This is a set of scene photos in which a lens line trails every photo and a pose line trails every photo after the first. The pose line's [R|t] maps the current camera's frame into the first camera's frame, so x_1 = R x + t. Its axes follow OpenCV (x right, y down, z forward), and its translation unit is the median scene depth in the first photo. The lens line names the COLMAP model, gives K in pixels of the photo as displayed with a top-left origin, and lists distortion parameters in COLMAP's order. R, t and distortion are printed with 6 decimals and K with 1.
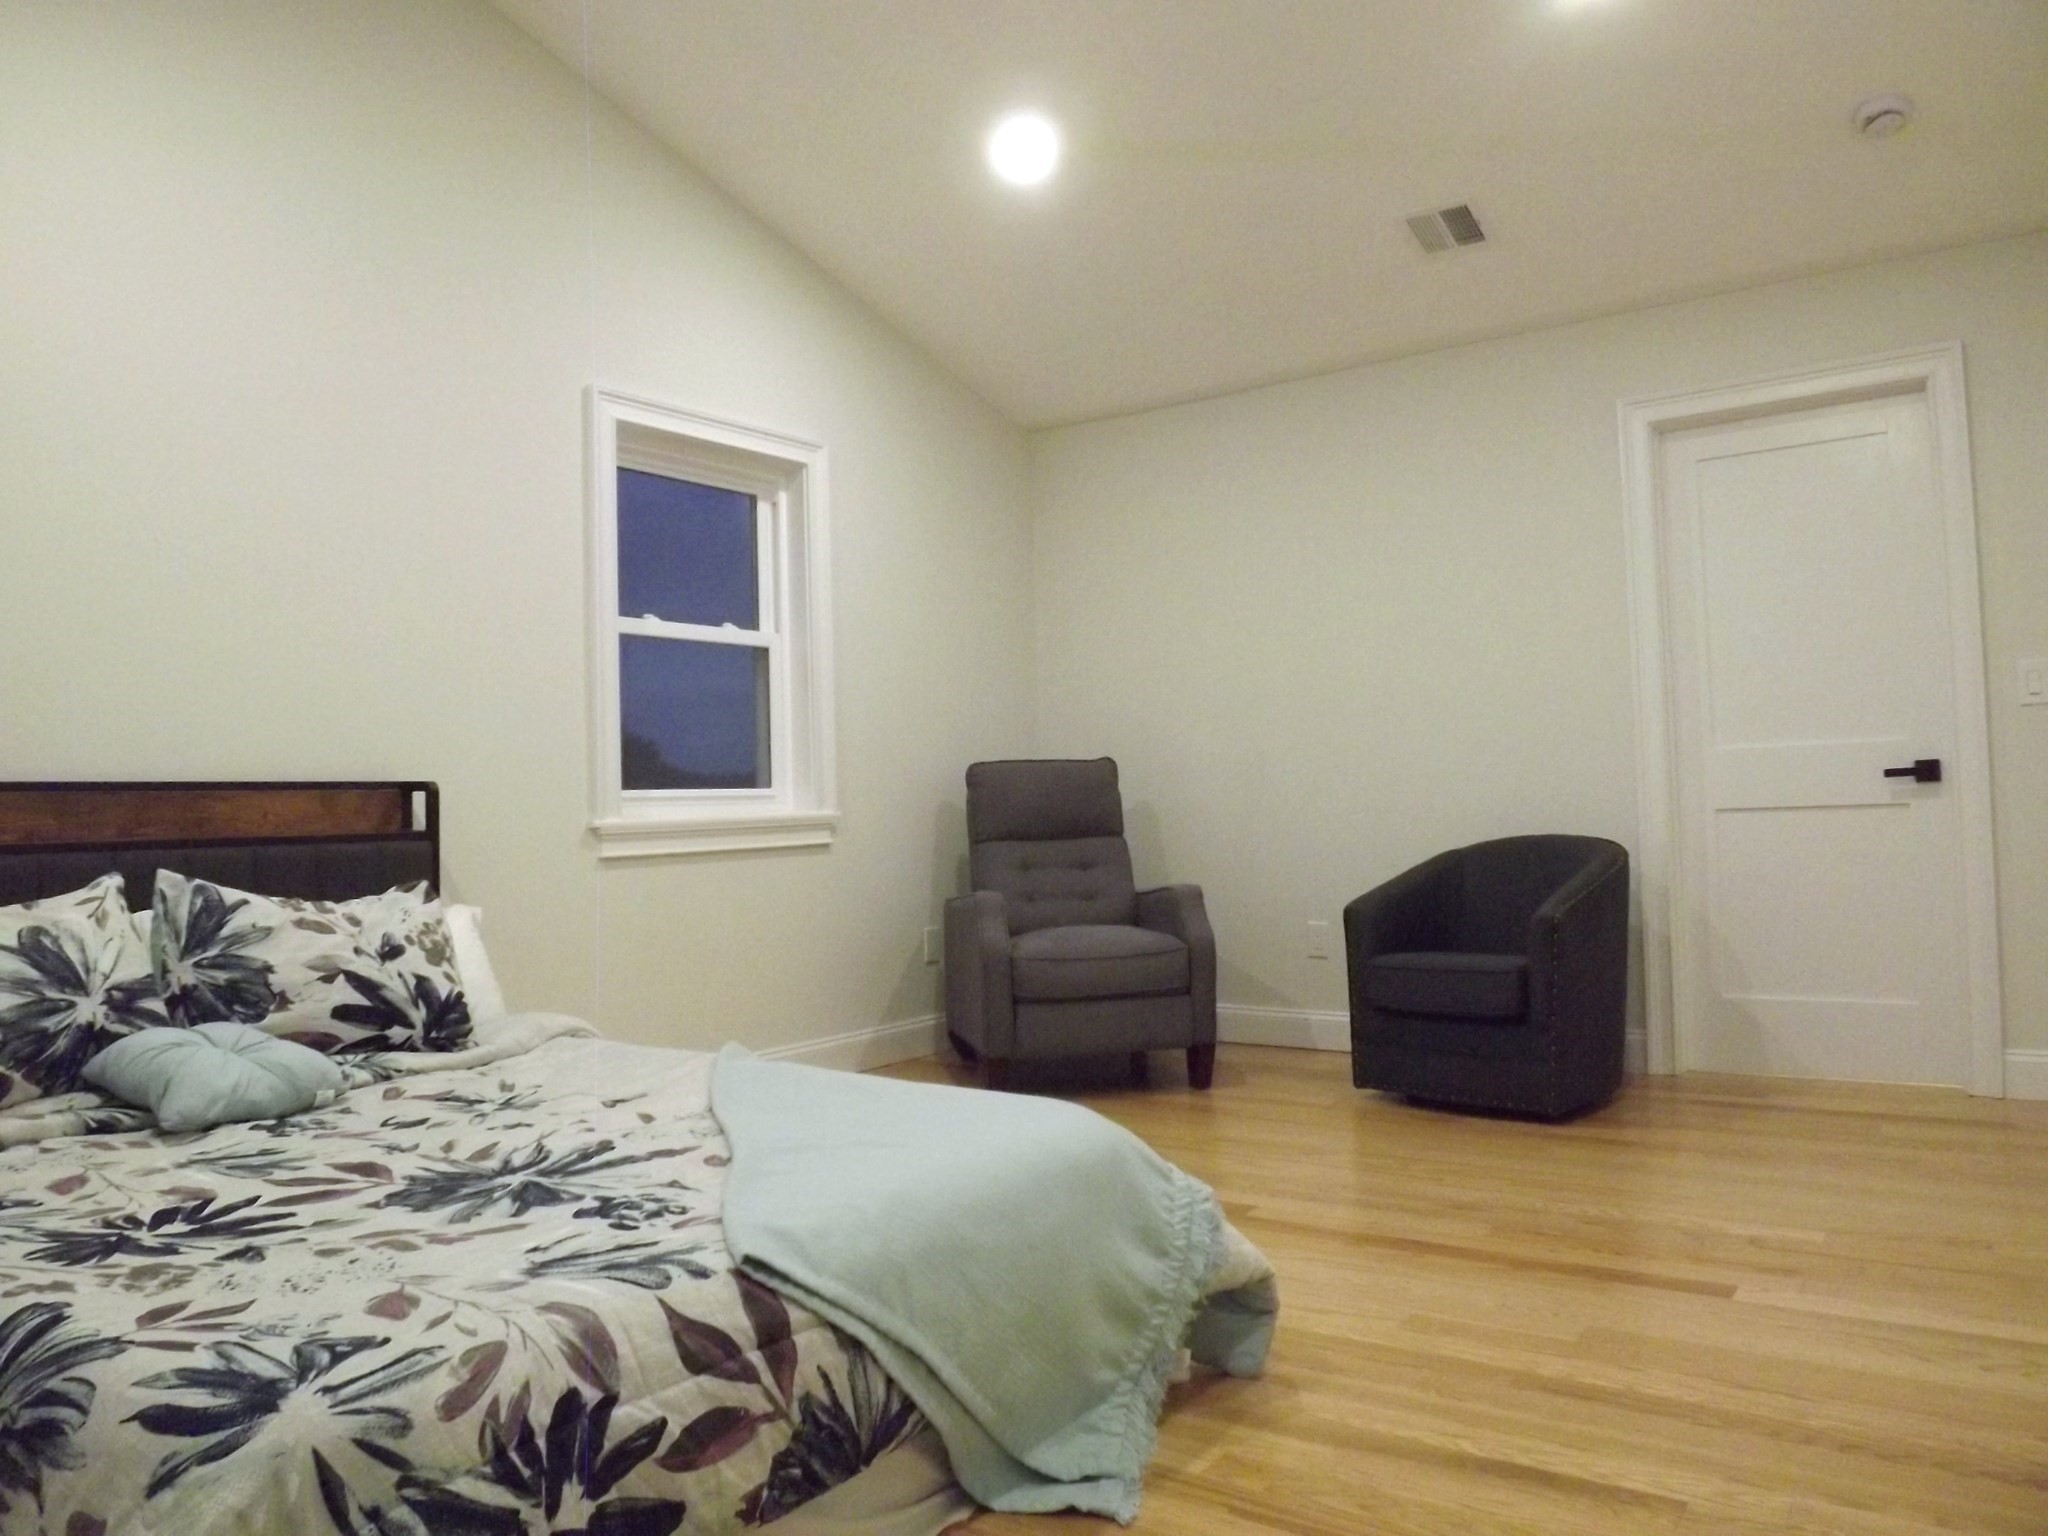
lens RADIAL K [[1479.4, 0, 1024.0], [0, 1479.4, 768.0], [0, 0, 1]] dist [-0.053591, 0.001300]
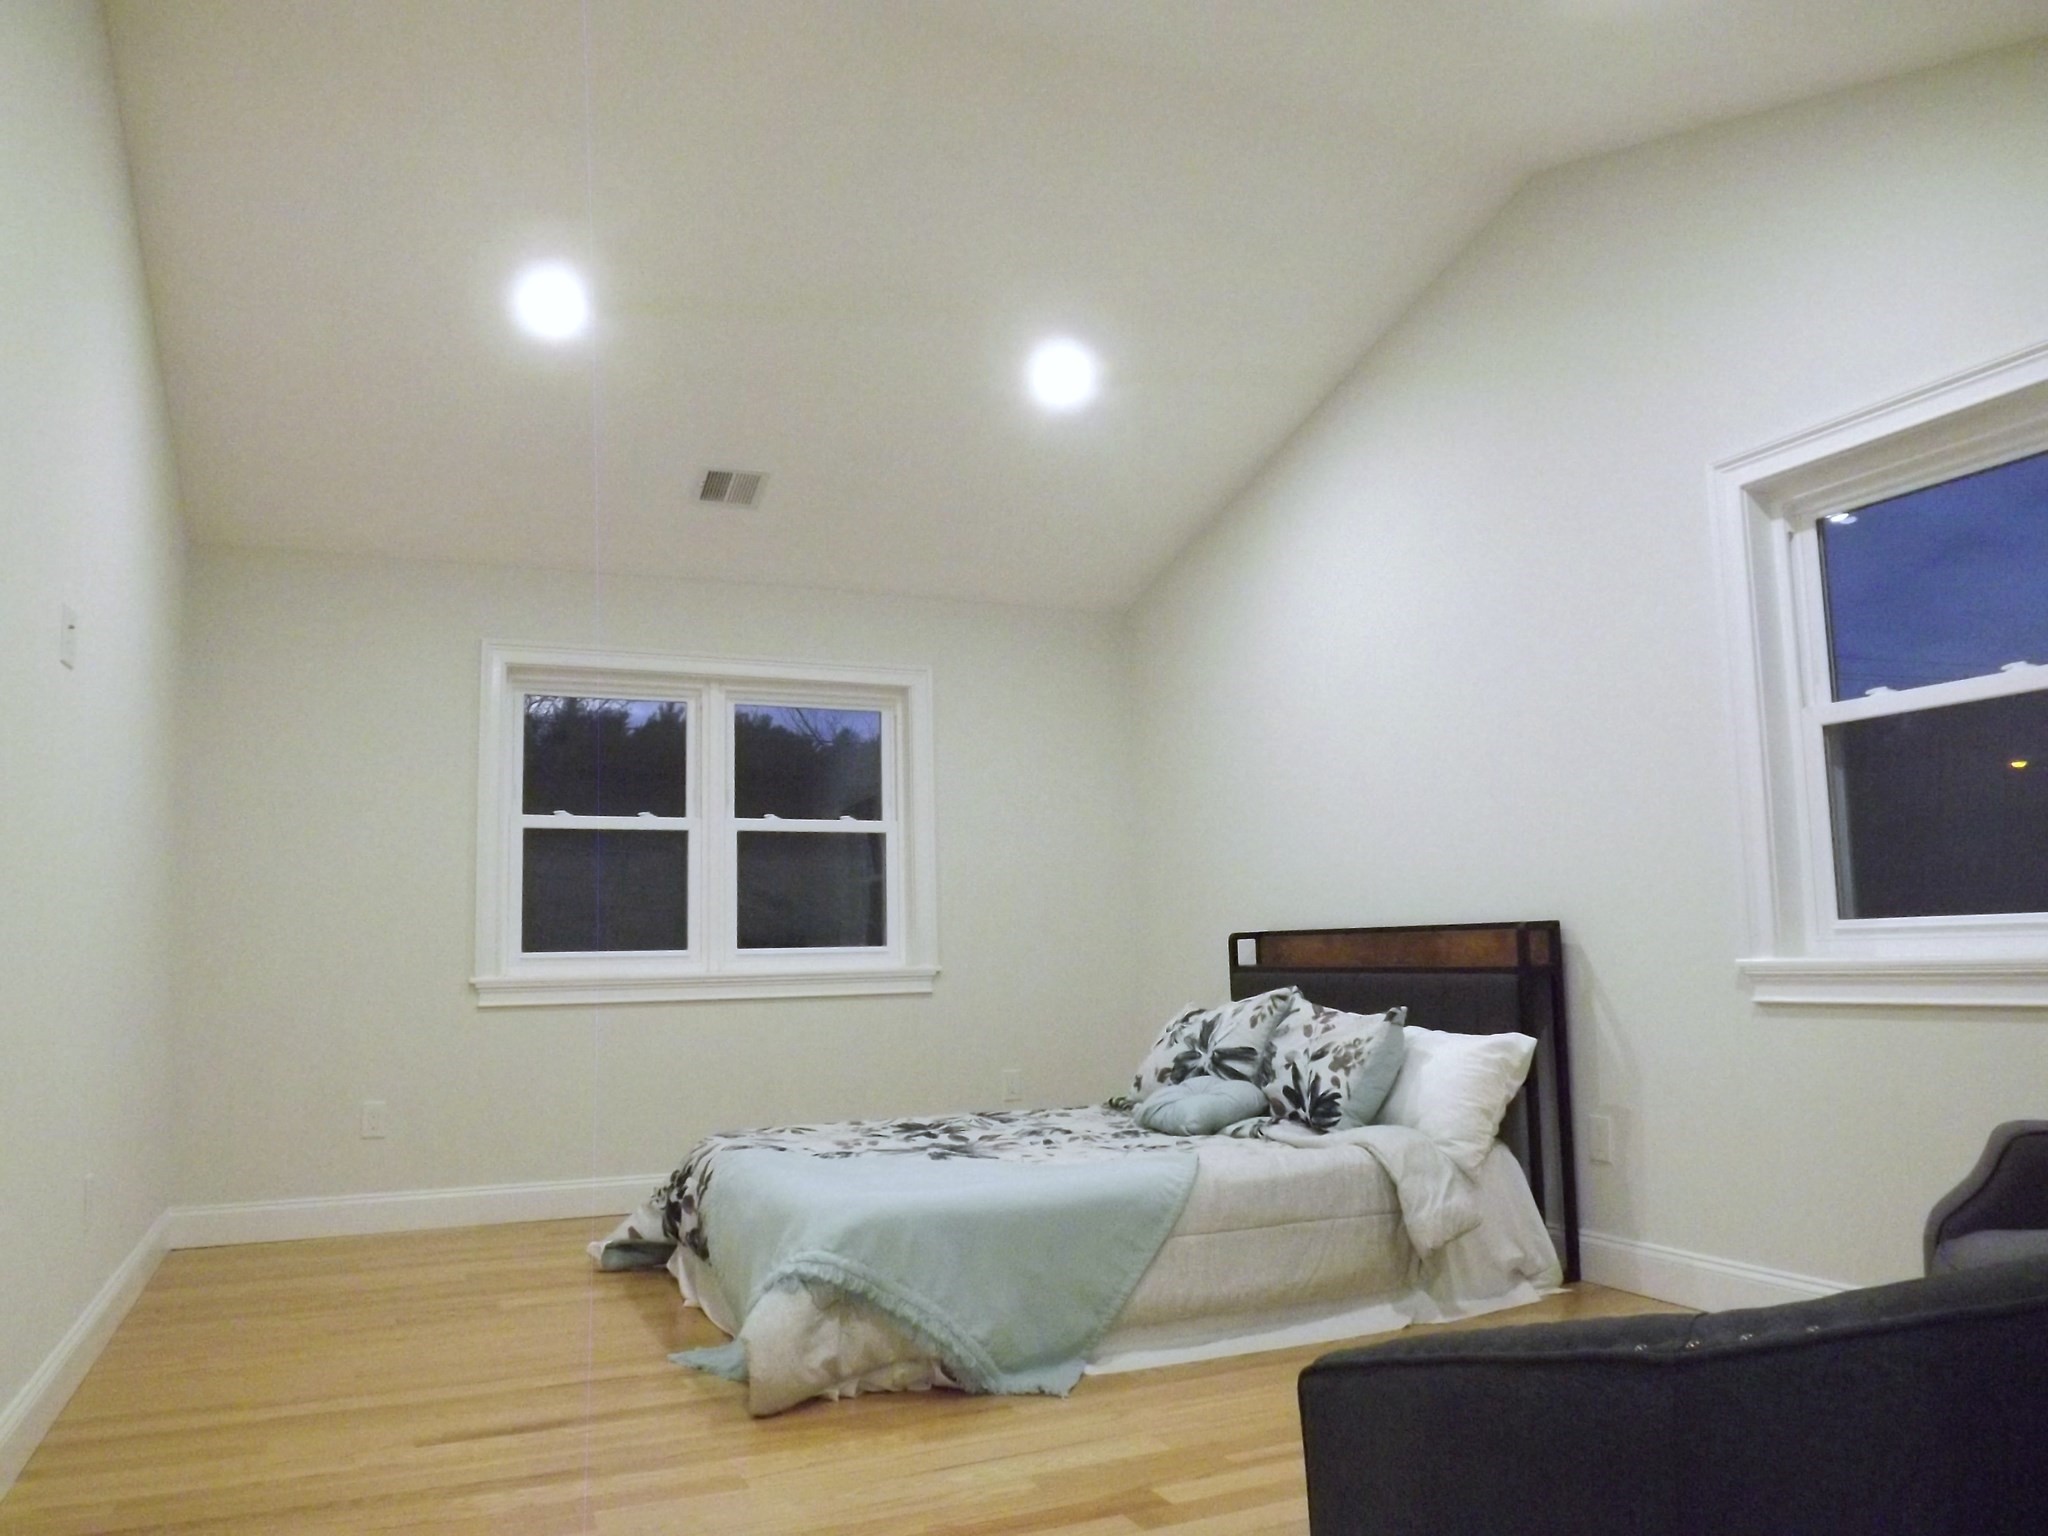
lens RADIAL K [[1555.4, 0, 1024.0], [0, 1555.4, 768.0], [0, 0, 1]] dist [-0.086370, -0.002757]
pose [[-0.518494, -0.068490, -0.852334, 1.000957], [0.046280, 0.993078, -0.107953, 0.001978], [0.853828, -0.095419, -0.511735, 1.589867]]
